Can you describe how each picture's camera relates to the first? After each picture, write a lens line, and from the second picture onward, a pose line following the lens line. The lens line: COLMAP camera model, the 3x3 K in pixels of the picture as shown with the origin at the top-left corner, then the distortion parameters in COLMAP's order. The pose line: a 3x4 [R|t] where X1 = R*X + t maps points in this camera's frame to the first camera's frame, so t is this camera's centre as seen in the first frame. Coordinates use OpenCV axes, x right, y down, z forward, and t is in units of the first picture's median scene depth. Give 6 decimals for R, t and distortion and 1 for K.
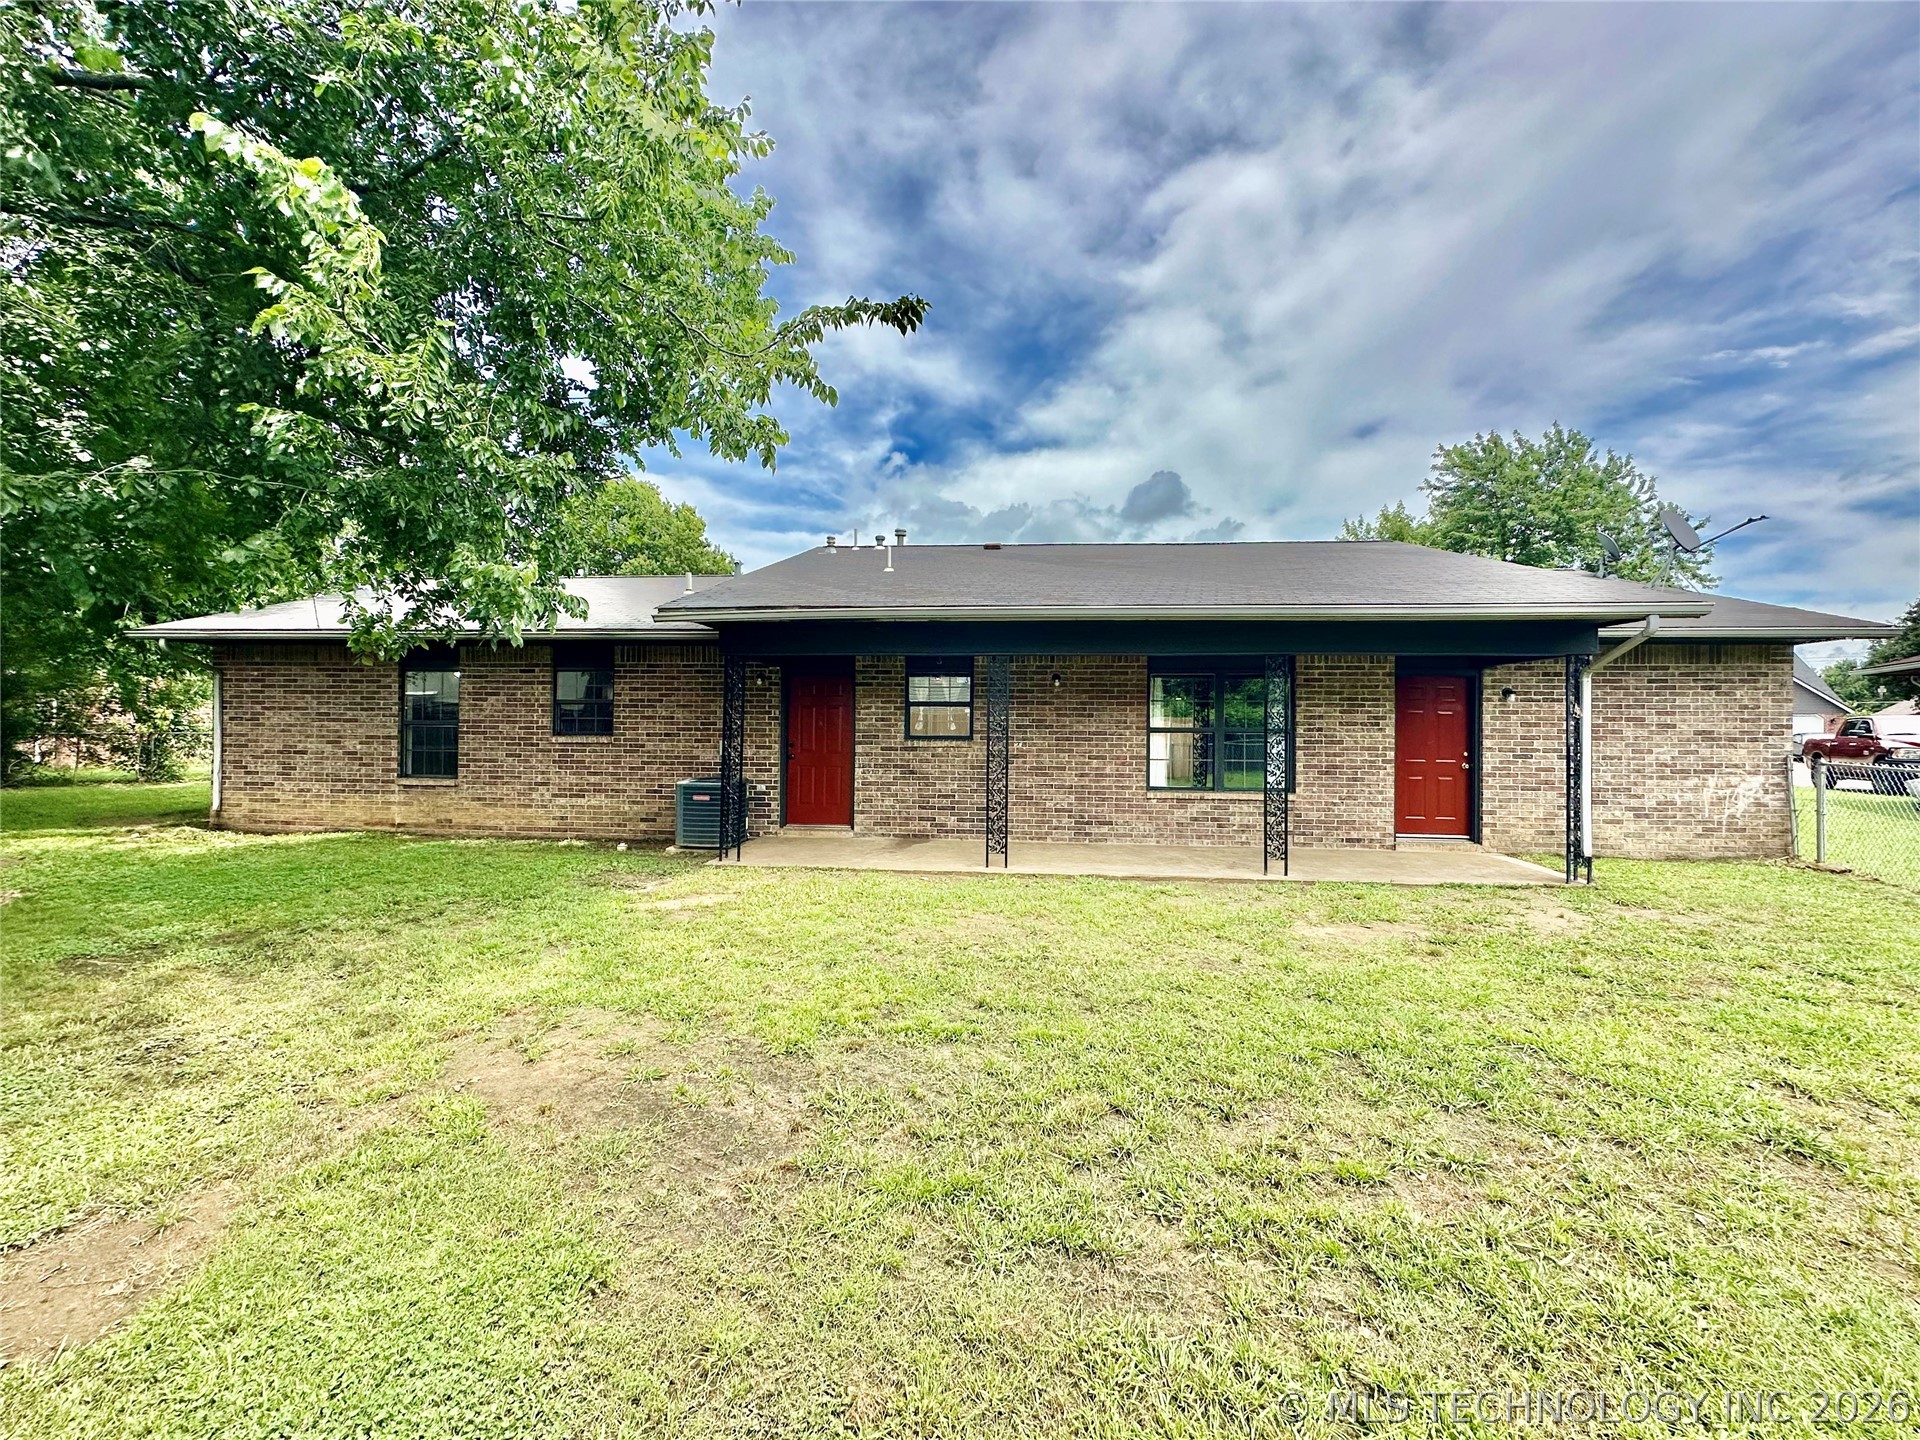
lens RADIAL K [[763.0, 0, 971.5], [0, 763.0, 721.3], [0, 0, 1]] dist [-0.001388, 0.000457]
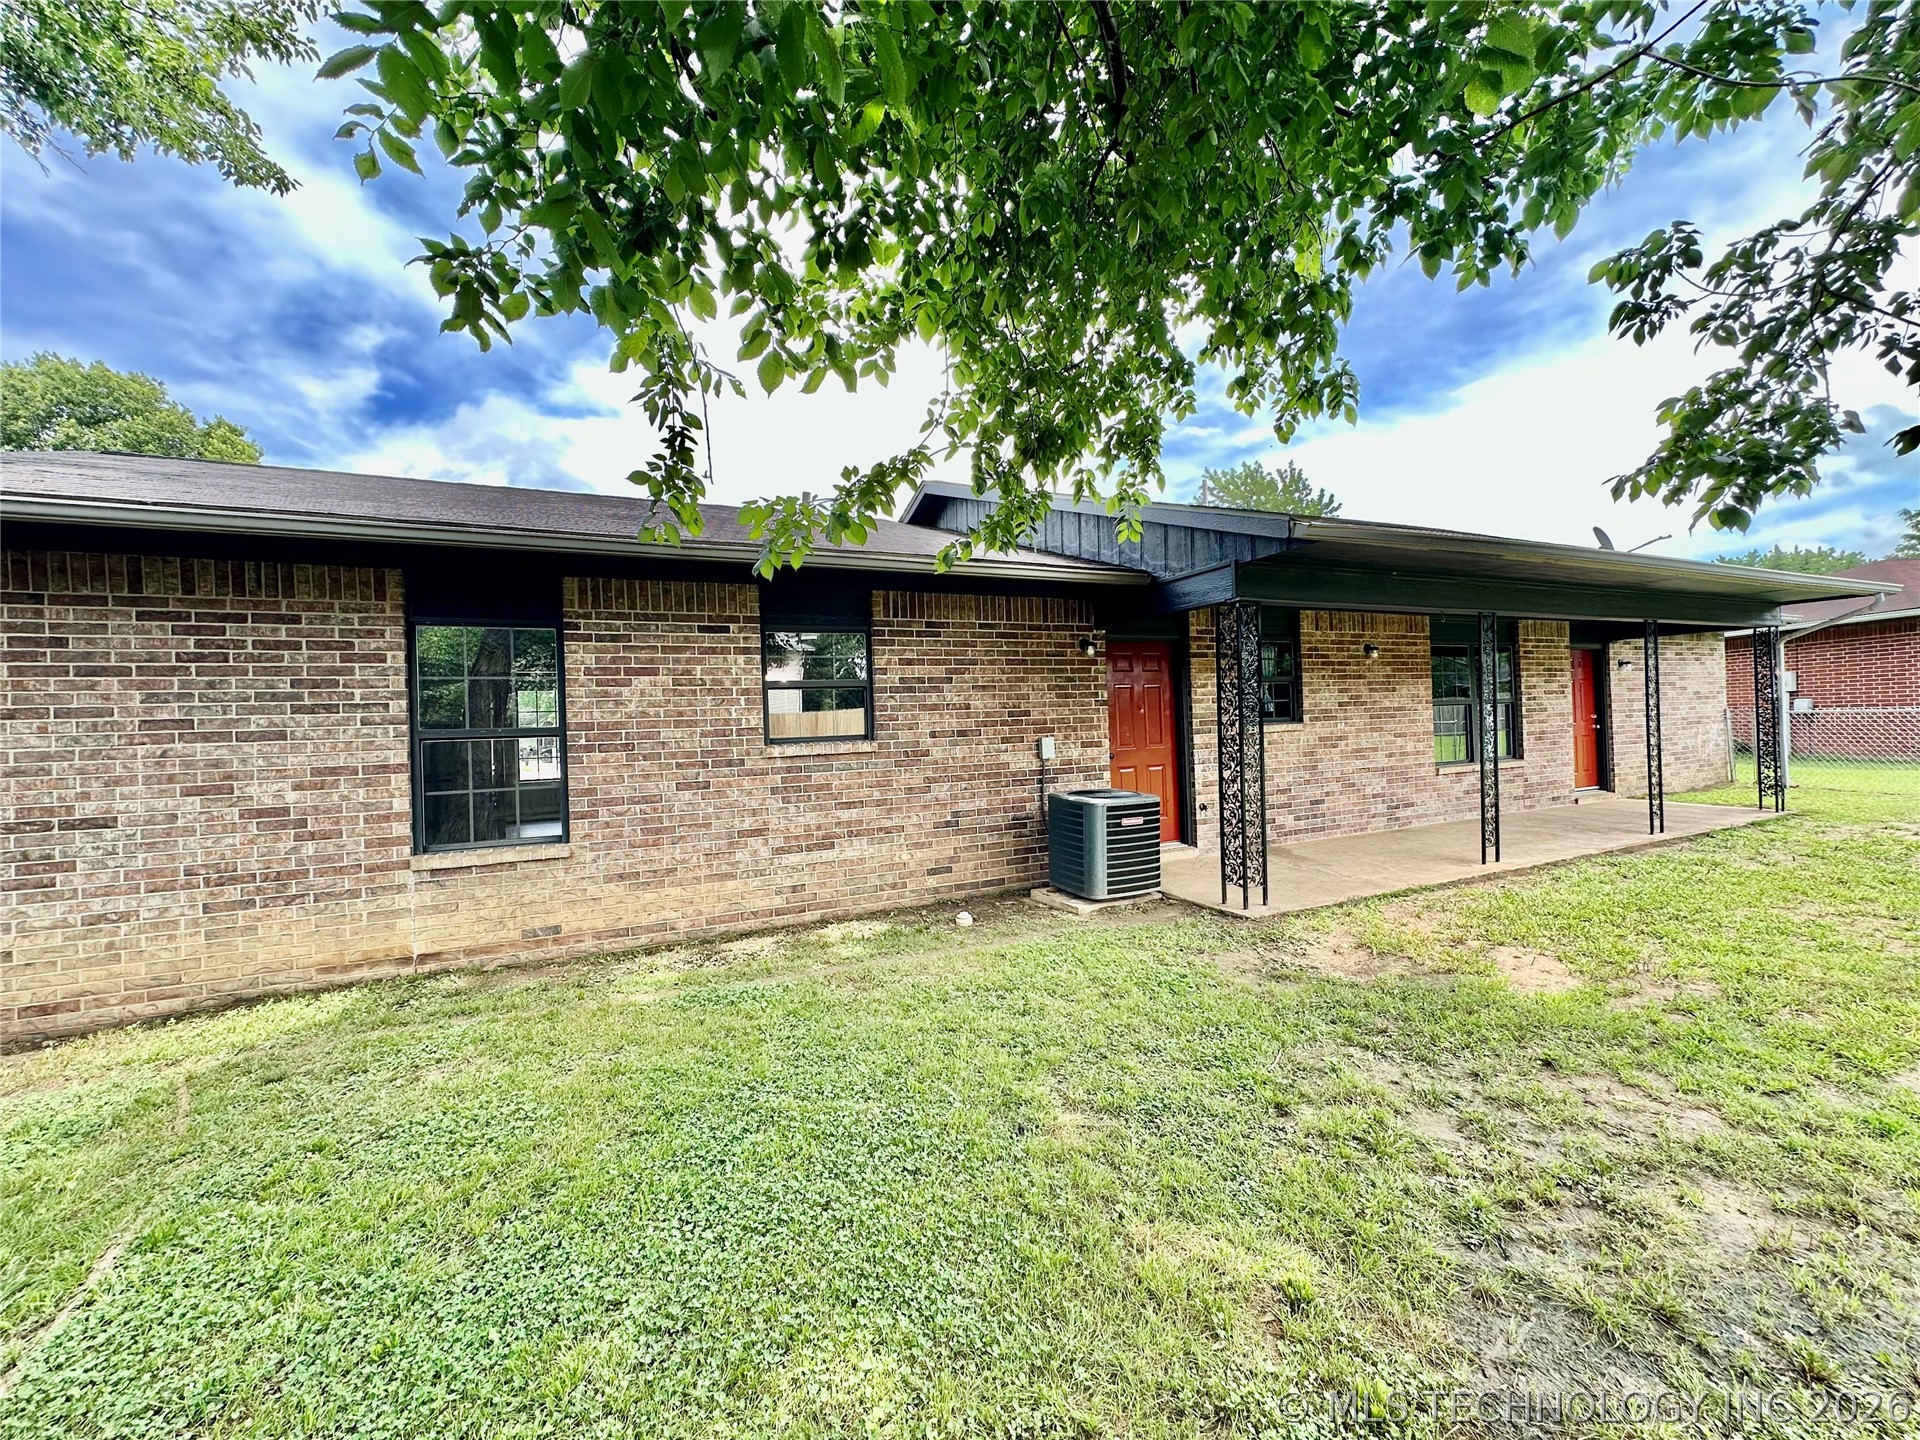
lens RADIAL K [[763.0, 0, 961.6], [0, 763.0, 715.6], [0, 0, 1]] dist [-0.001388, 0.000457]
pose [[0.858383, -0.034355, 0.511858, -0.721398], [0.035162, 0.999349, 0.008108, -0.002511], [-0.511804, 0.011039, 0.859032, 0.449127]]
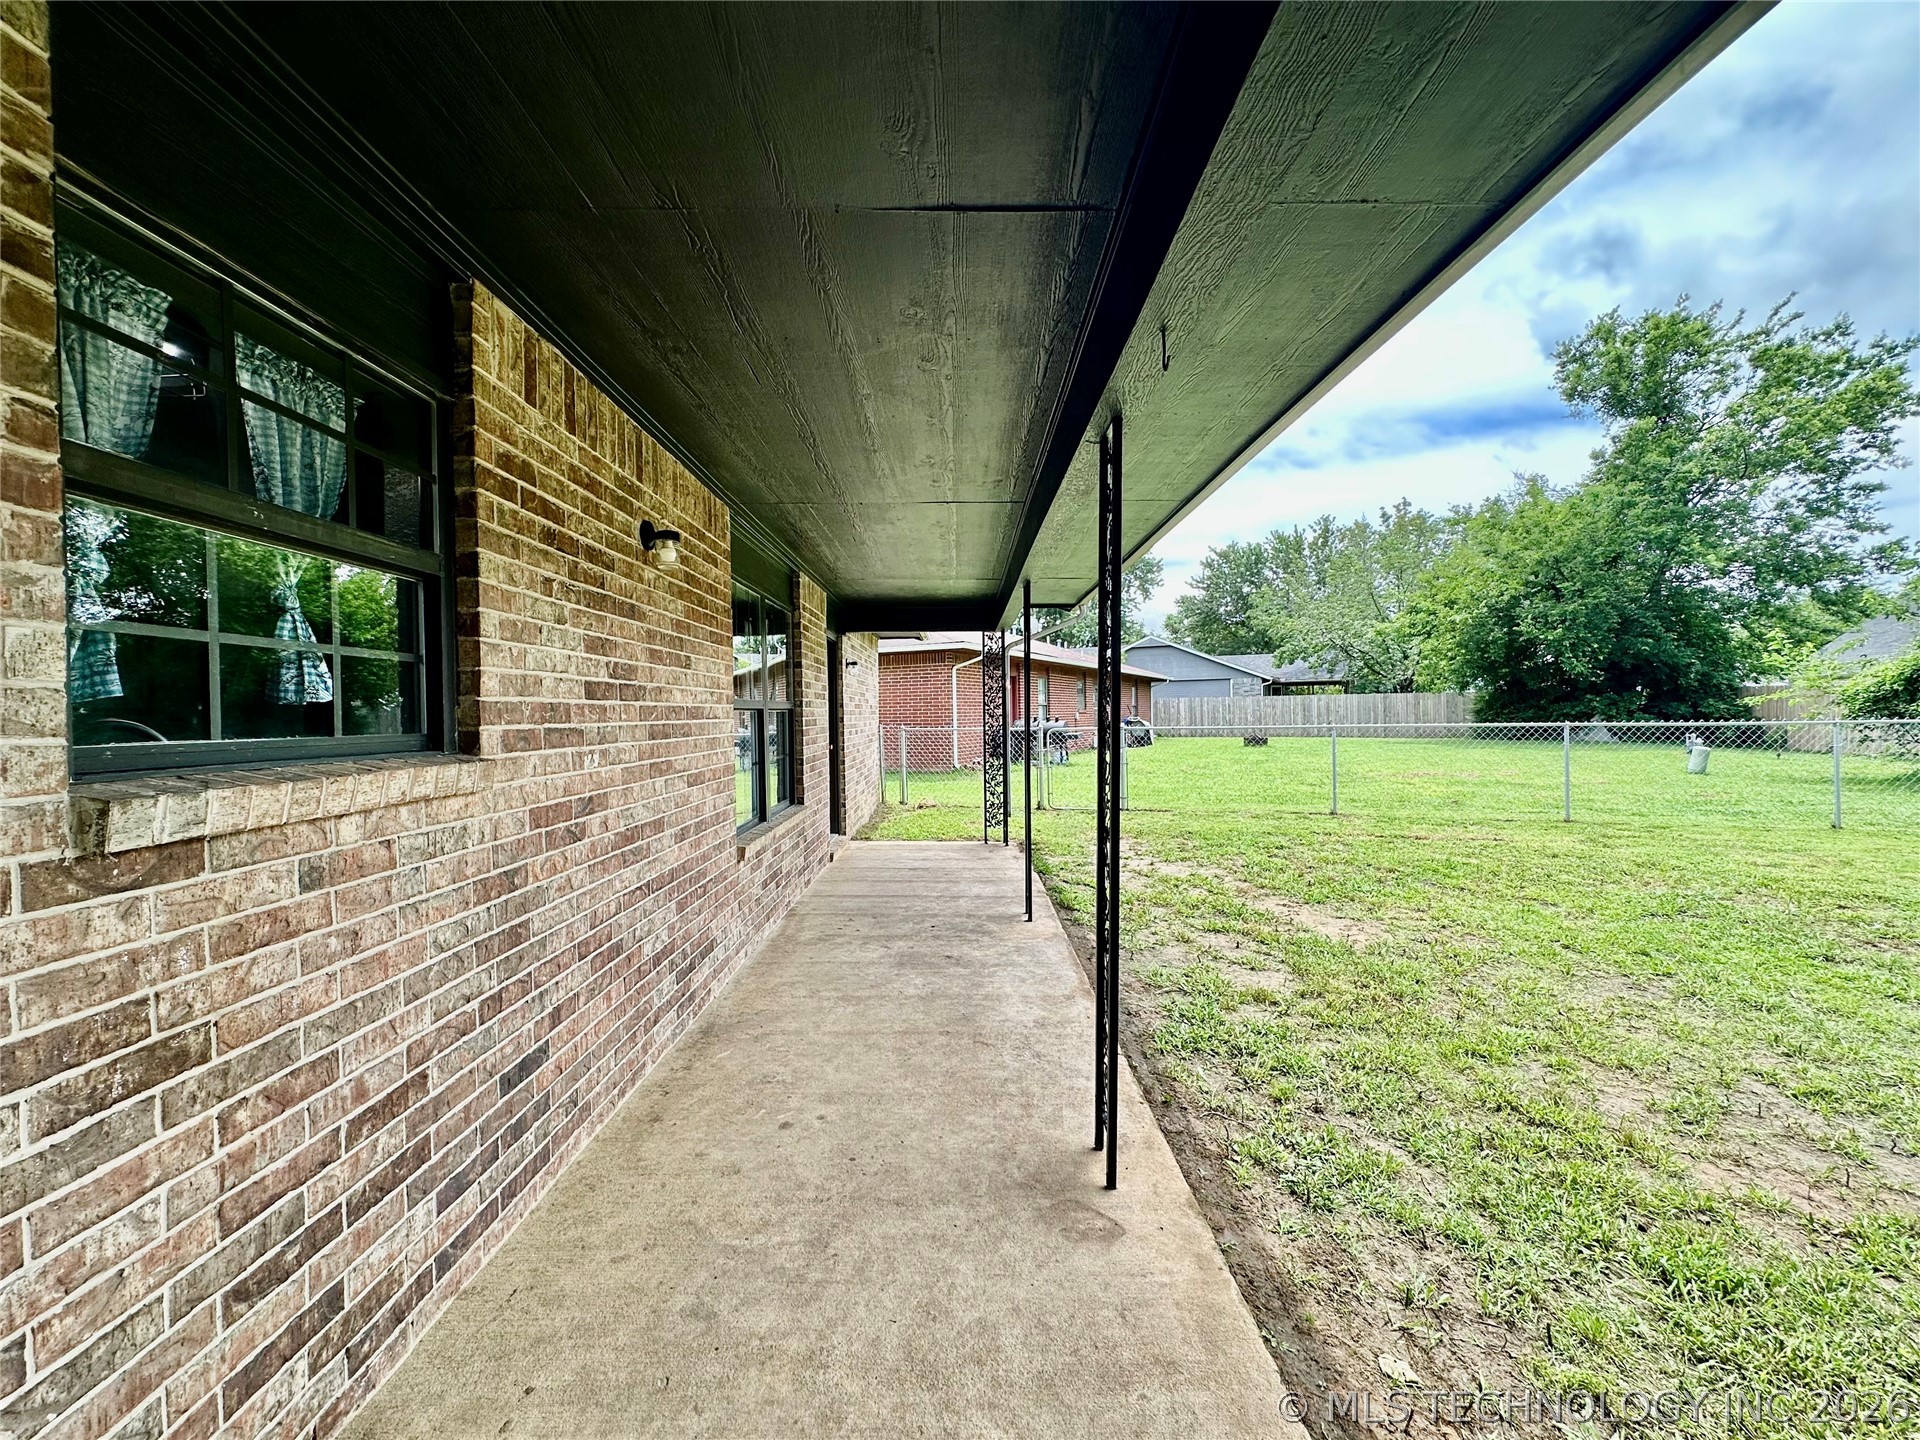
lens RADIAL K [[763.0, 0, 961.3], [0, 763.0, 720.7], [0, 0, 1]] dist [-0.001388, 0.000457]
pose [[-0.106045, -0.016004, 0.994233, -0.199241], [0.000108, 0.999870, 0.016106, 0.012166], [-0.994361, 0.001816, -0.106029, 0.858538]]
